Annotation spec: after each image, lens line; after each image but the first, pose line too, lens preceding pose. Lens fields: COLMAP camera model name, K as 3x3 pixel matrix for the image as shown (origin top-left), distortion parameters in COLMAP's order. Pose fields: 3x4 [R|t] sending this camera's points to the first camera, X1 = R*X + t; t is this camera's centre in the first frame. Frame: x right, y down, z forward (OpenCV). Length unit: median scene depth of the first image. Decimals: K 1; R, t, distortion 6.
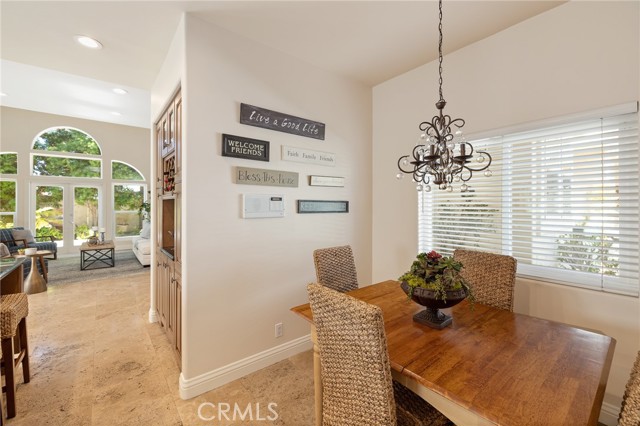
lens RADIAL K [[270.0, 0, 318.3], [0, 270.0, 203.3], [0, 0, 1]] dist [0.000418, -0.000033]
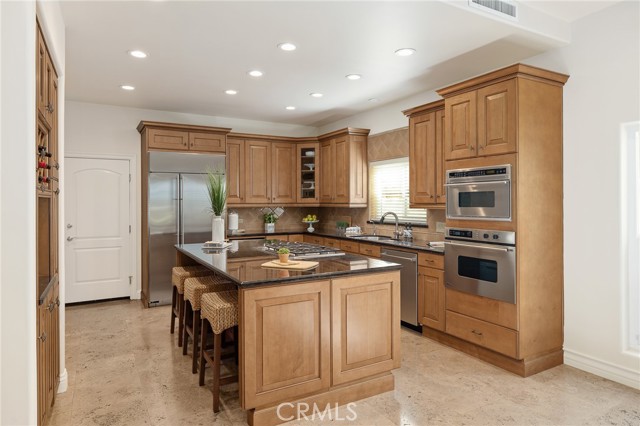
lens RADIAL K [[394.3, 0, 320.6], [0, 394.3, 203.5], [0, 0, 1]] dist [0.002199, 0.001355]
pose [[-0.986754, 0.001272, 0.162217, -0.572587], [0.000759, 0.999995, -0.003226, 0.000478], [-0.162220, -0.003060, -0.986750, 0.778494]]
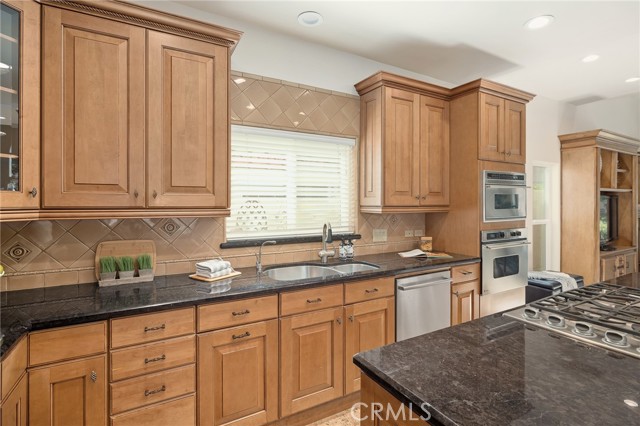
lens RADIAL K [[311.3, 0, 319.5], [0, 311.3, 204.8], [0, 0, 1]] dist [-0.005126, 0.000873]
pose [[-0.164593, 0.003200, -0.986356, -0.174290], [0.009022, 0.999958, 0.001739, -0.005572], [0.986320, -0.008612, -0.164615, -0.041311]]
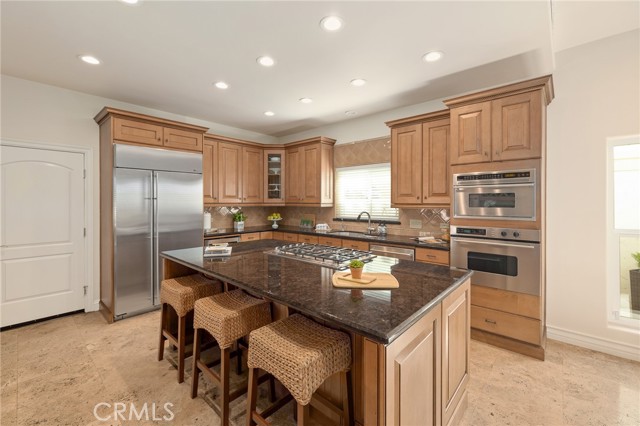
lens RADIAL K [[270.0, 0, 319.9], [0, 270.0, 203.8], [0, 0, 1]] dist [0.000418, -0.000033]
pose [[-0.987099, -0.000319, -0.160109, -0.361936], [-0.000280, 1.000000, -0.000265, -0.001641], [0.160109, -0.000216, -0.987099, 0.554529]]
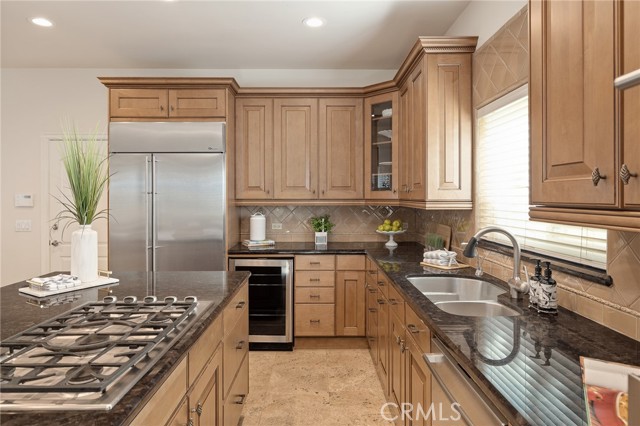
lens RADIAL K [[394.3, 0, 313.3], [0, 394.3, 197.6], [0, 0, 1]] dist [0.002199, 0.001355]
pose [[-0.777815, -0.001666, 0.628491, -0.668882], [-0.005661, 0.999974, -0.004356, -0.004079], [-0.628468, -0.006946, -0.777804, 0.243292]]
